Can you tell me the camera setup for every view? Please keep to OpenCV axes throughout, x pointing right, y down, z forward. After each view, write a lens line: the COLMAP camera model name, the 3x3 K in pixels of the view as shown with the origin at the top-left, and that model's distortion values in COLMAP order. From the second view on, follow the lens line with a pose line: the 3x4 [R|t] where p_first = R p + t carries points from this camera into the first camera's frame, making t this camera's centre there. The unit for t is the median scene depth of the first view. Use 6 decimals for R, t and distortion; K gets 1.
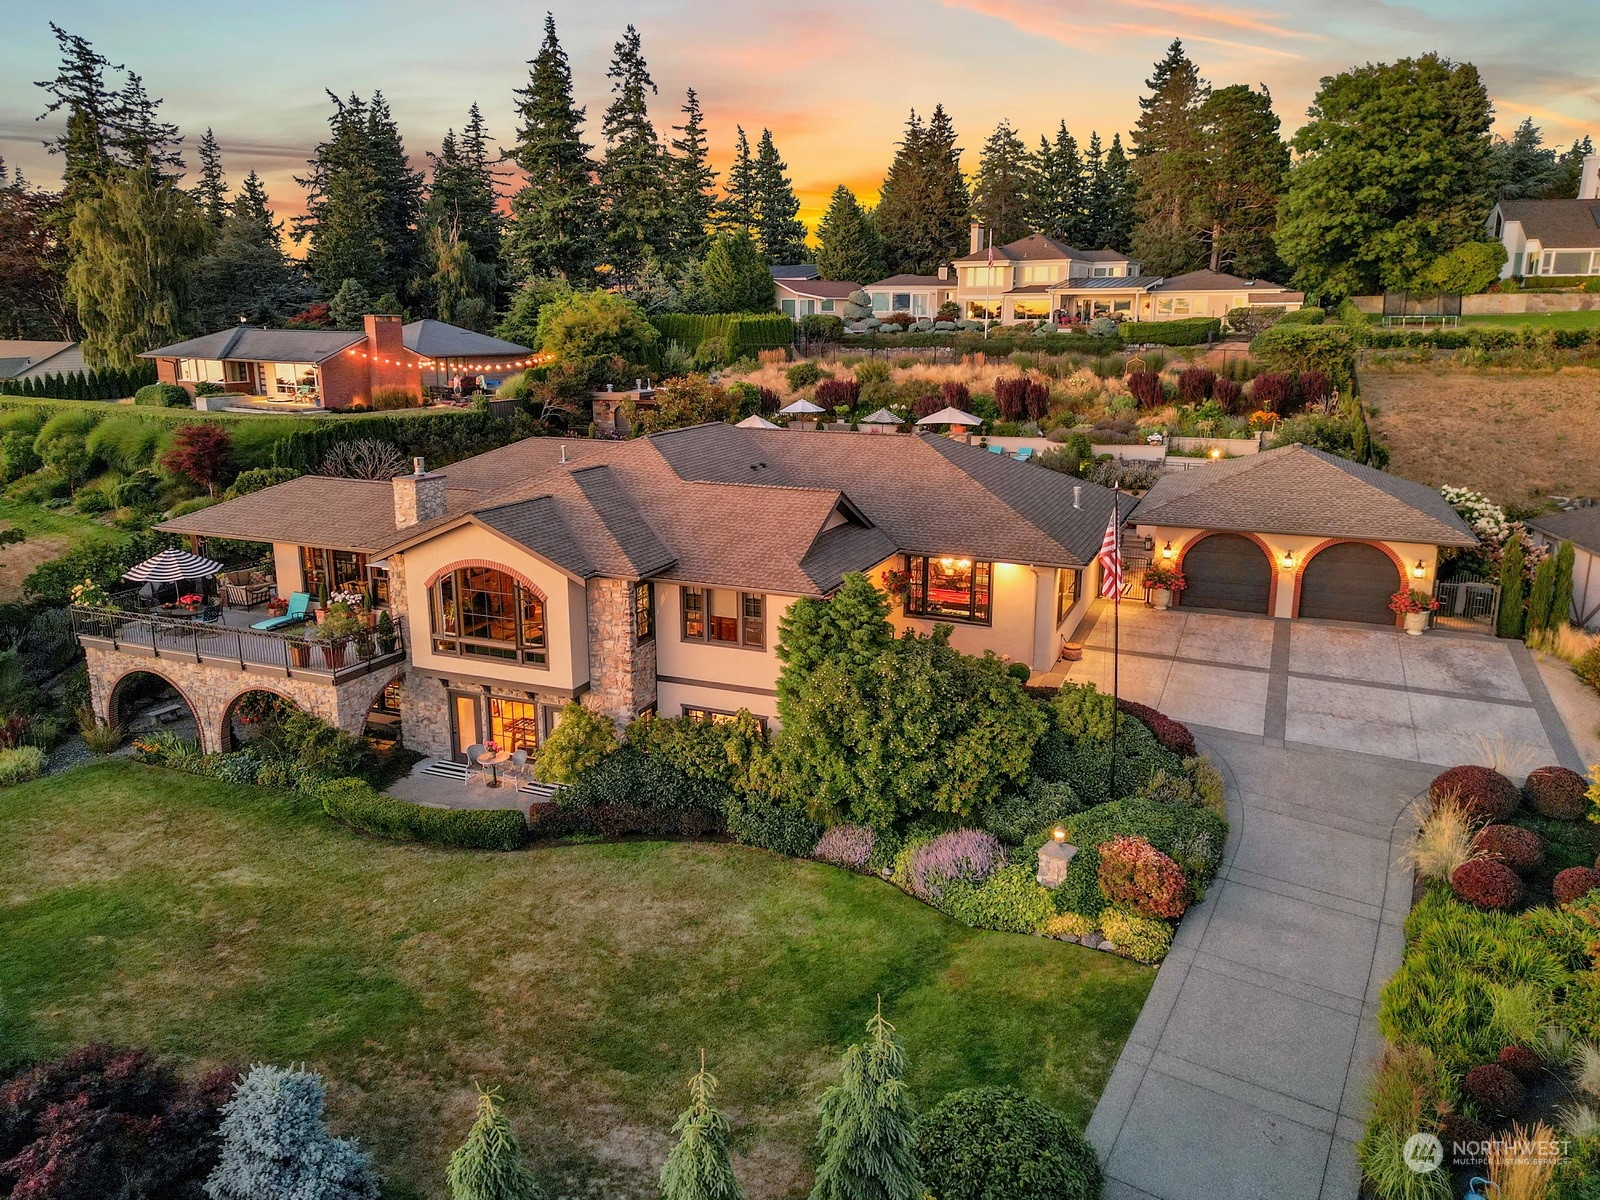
lens RADIAL K [[1149.9, 0, 800.0], [0, 1149.9, 600.0], [0, 0, 1]] dist [0.033843, -0.004660]
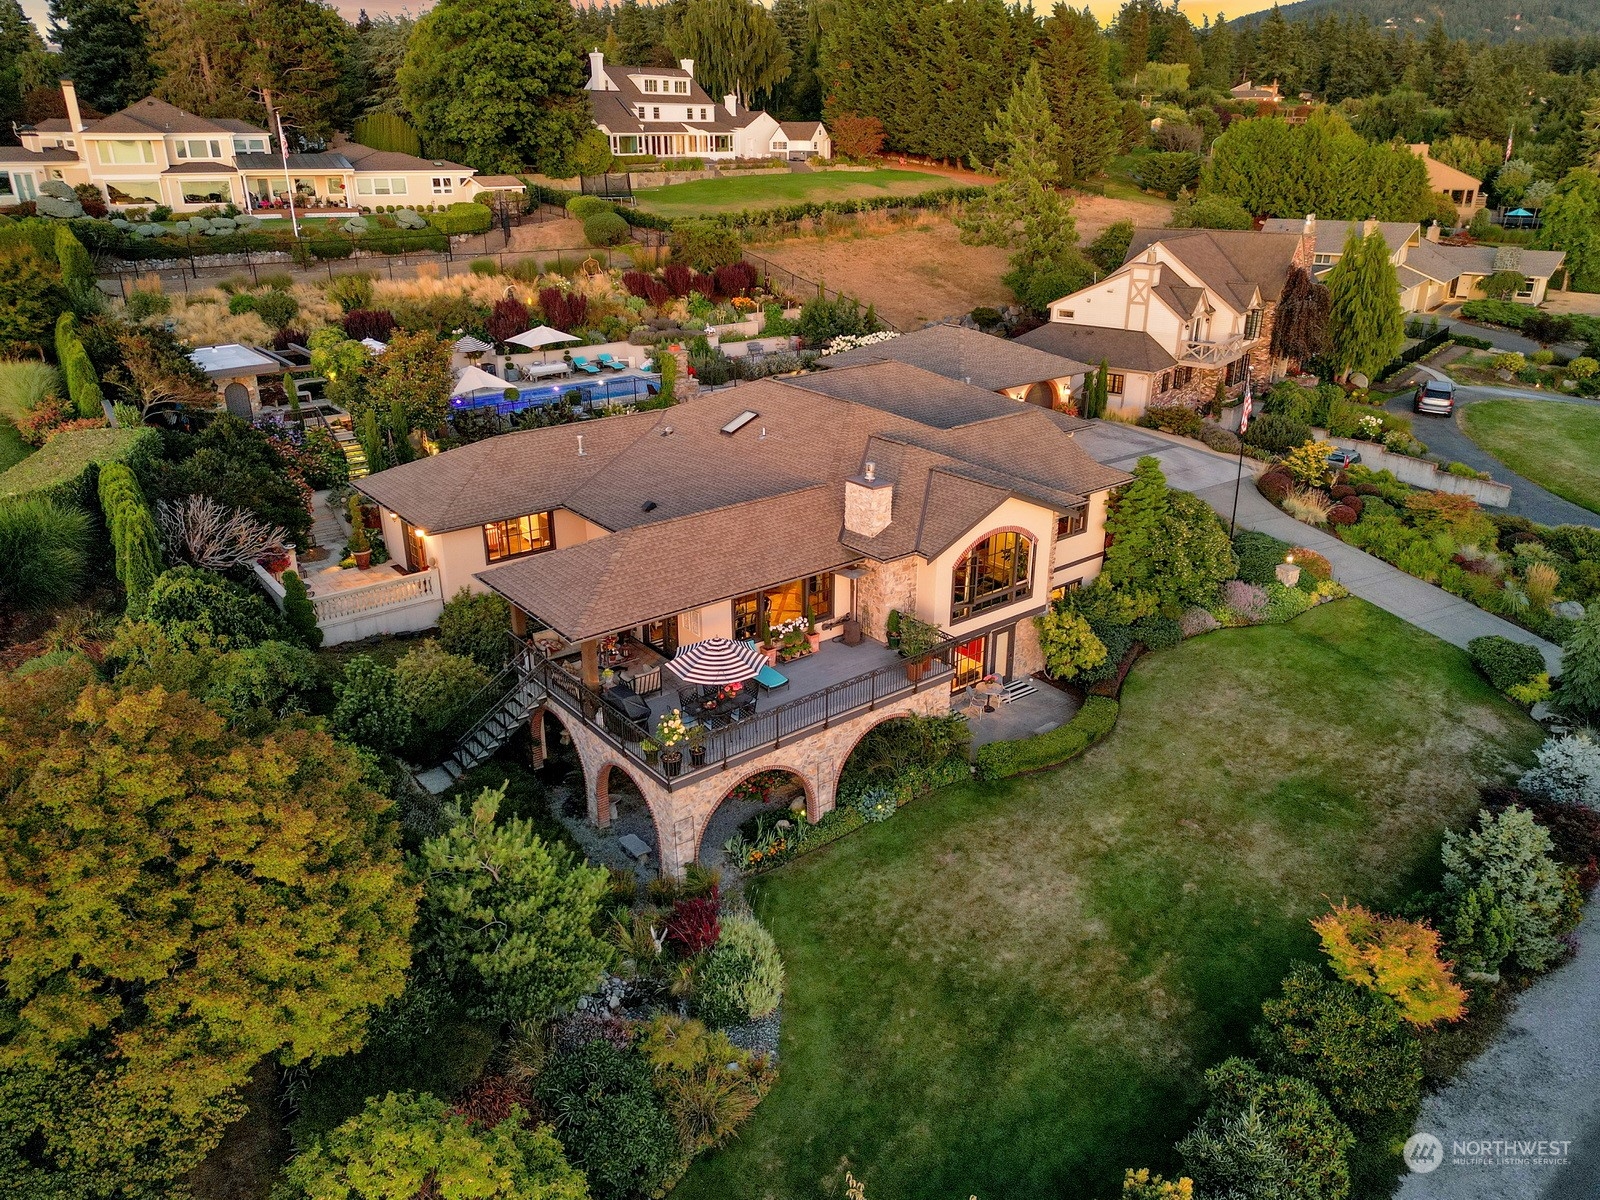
lens RADIAL K [[1149.9, 0, 800.0], [0, 1149.9, 600.0], [0, 0, 1]] dist [0.033843, -0.004660]
pose [[0.482310, -0.334619, 0.809572, -1.208809], [0.216069, 0.941057, 0.260240, -0.282370], [-0.848935, 0.049407, 0.526182, 0.502204]]
